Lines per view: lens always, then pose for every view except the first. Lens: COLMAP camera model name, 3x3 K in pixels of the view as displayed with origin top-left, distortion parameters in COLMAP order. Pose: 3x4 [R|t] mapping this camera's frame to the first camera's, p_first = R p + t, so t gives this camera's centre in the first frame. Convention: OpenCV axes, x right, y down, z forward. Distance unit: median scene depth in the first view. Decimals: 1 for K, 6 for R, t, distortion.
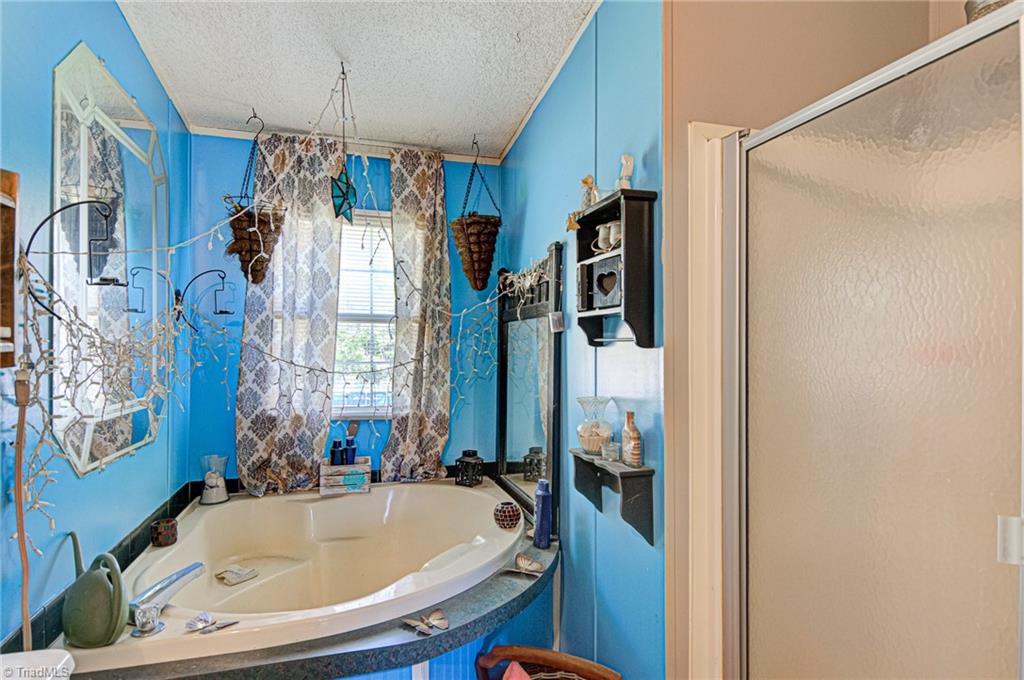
lens RADIAL K [[541.6, 0, 512.4], [0, 541.6, 349.5], [0, 0, 1]] dist [0.016370, -0.014691]
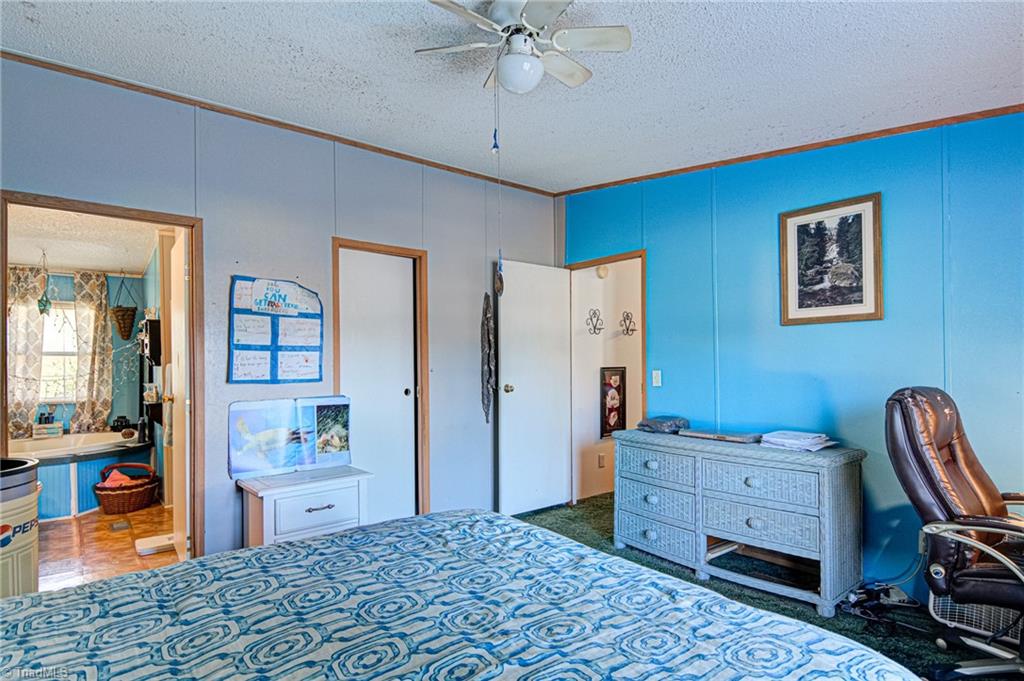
lens RADIAL K [[541.6, 0, 521.2], [0, 541.6, 358.2], [0, 0, 1]] dist [0.016370, -0.014691]
pose [[0.919963, -0.013239, 0.391783, 0.554303], [0.019727, 0.999727, -0.012541, 0.019654], [-0.391510, 0.019266, 0.919972, -1.649186]]
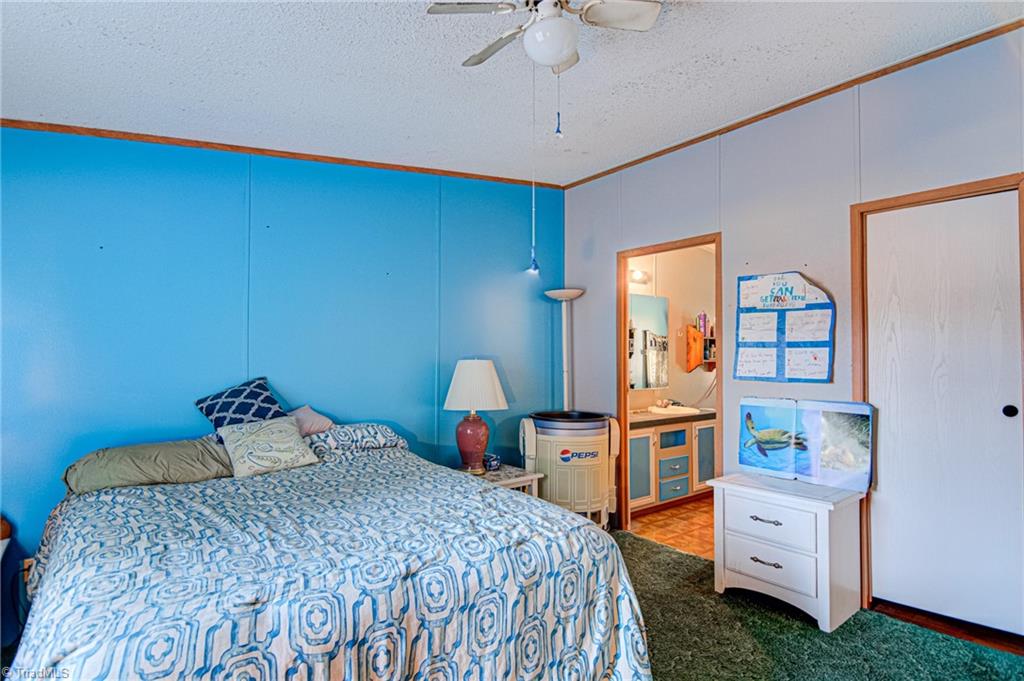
lens RADIAL K [[541.6, 0, 503.4], [0, 541.6, 354.1], [0, 0, 1]] dist [0.016370, -0.014691]
pose [[0.353035, -0.010563, -0.935551, 1.422480], [-0.010643, 0.999826, -0.015305, 0.014724], [0.935550, 0.015361, 0.352861, -1.265578]]
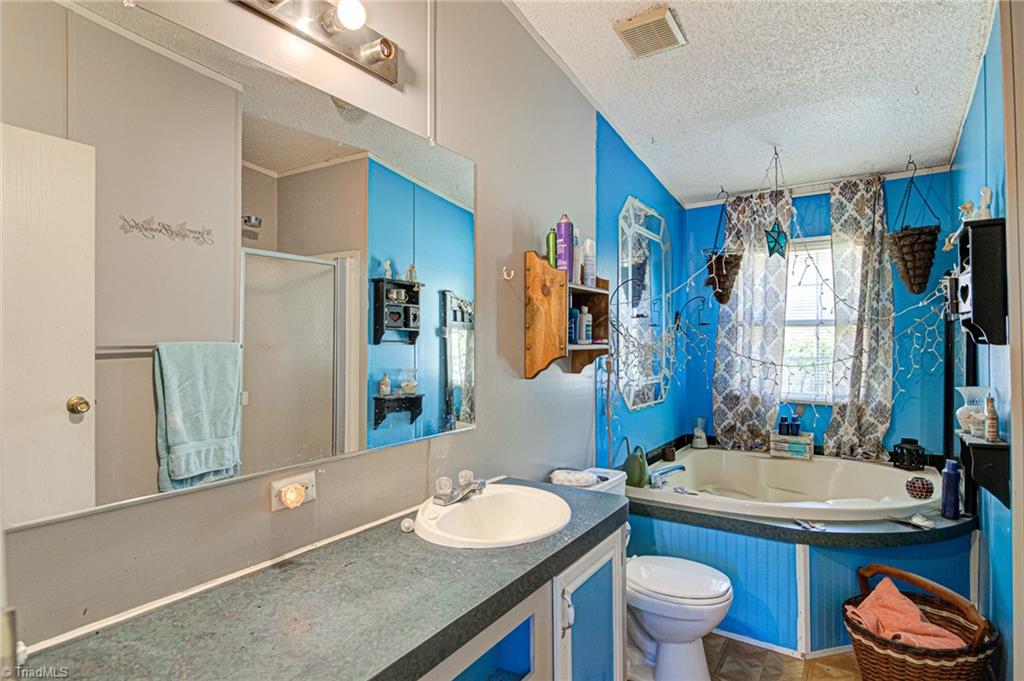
lens RADIAL K [[541.6, 0, 513.3], [0, 541.6, 345.8], [0, 0, 1]] dist [0.016370, -0.014691]
pose [[0.637621, -0.007436, -0.770314, 0.277966], [0.001944, 0.999966, -0.008044, 0.003849], [0.770348, 0.003631, 0.637614, -0.354221]]
